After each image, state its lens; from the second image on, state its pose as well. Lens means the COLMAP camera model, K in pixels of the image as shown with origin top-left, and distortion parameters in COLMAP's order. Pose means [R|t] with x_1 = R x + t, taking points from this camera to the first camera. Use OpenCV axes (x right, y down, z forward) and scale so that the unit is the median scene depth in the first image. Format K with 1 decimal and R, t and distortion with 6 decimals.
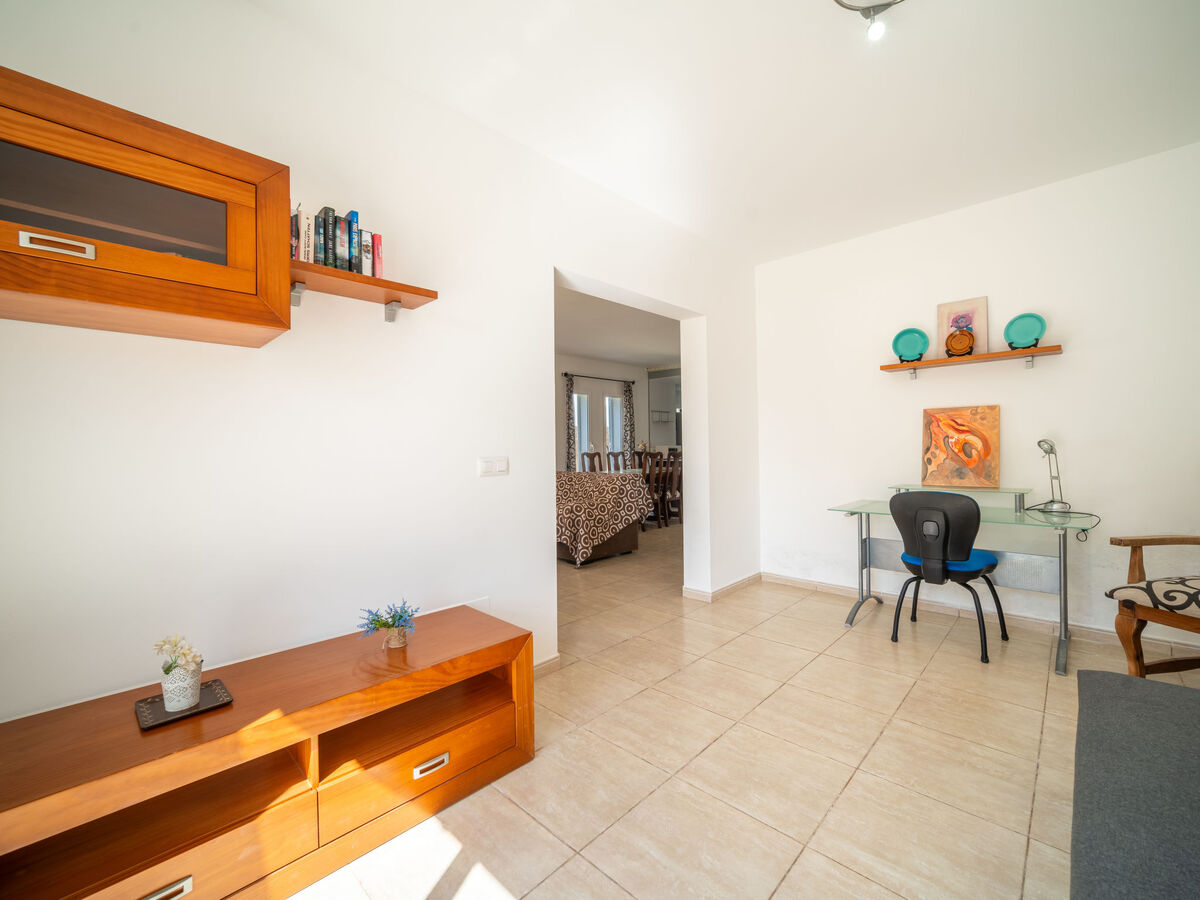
lens RADIAL K [[525.2, 0, 594.4], [0, 525.2, 445.5], [0, 0, 1]] dist [-0.026260, 0.000376]
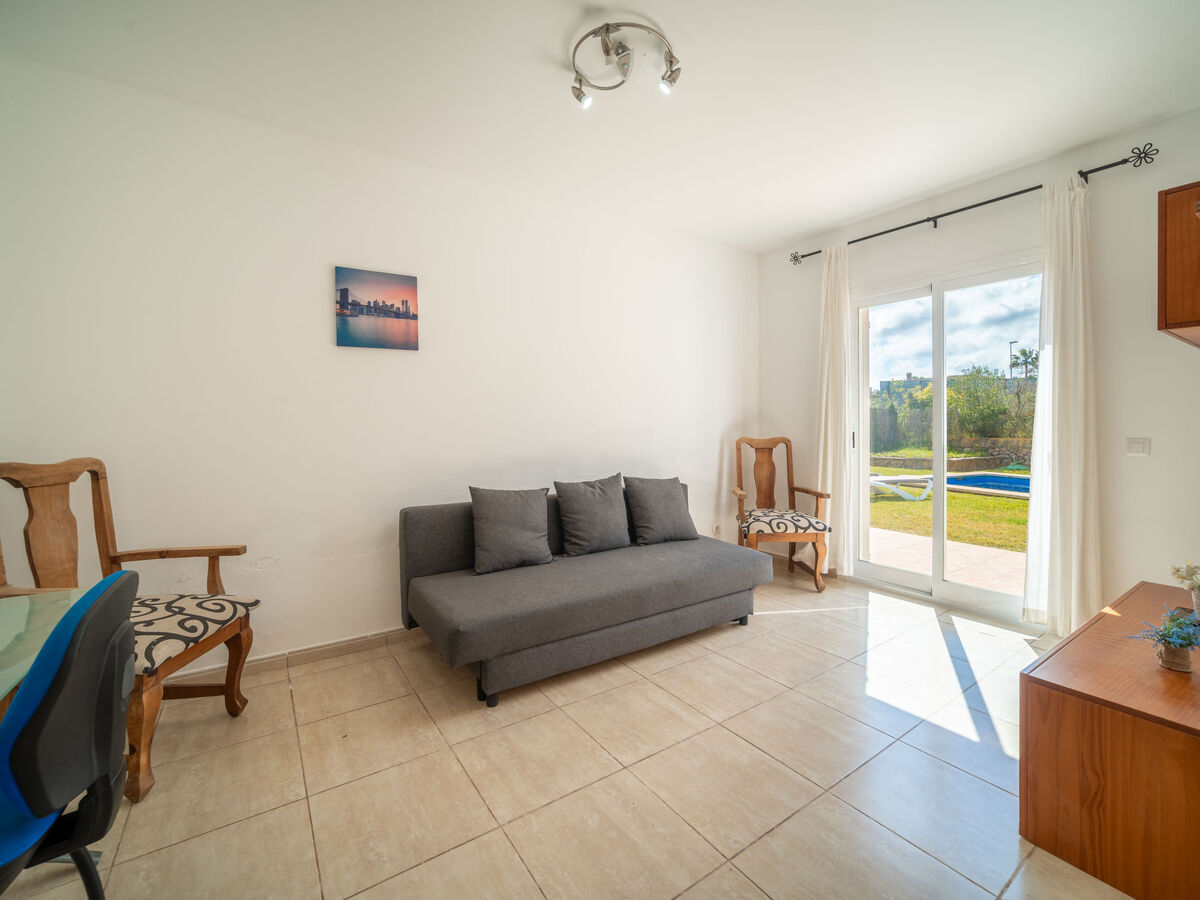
lens RADIAL K [[525.2, 0, 594.4], [0, 525.2, 445.5], [0, 0, 1]] dist [-0.026260, 0.000376]
pose [[-0.978748, 0.026999, 0.203280, 0.335818], [0.031249, 0.999354, 0.017729, -0.000043], [-0.202670, 0.023704, -0.978960, 1.872363]]
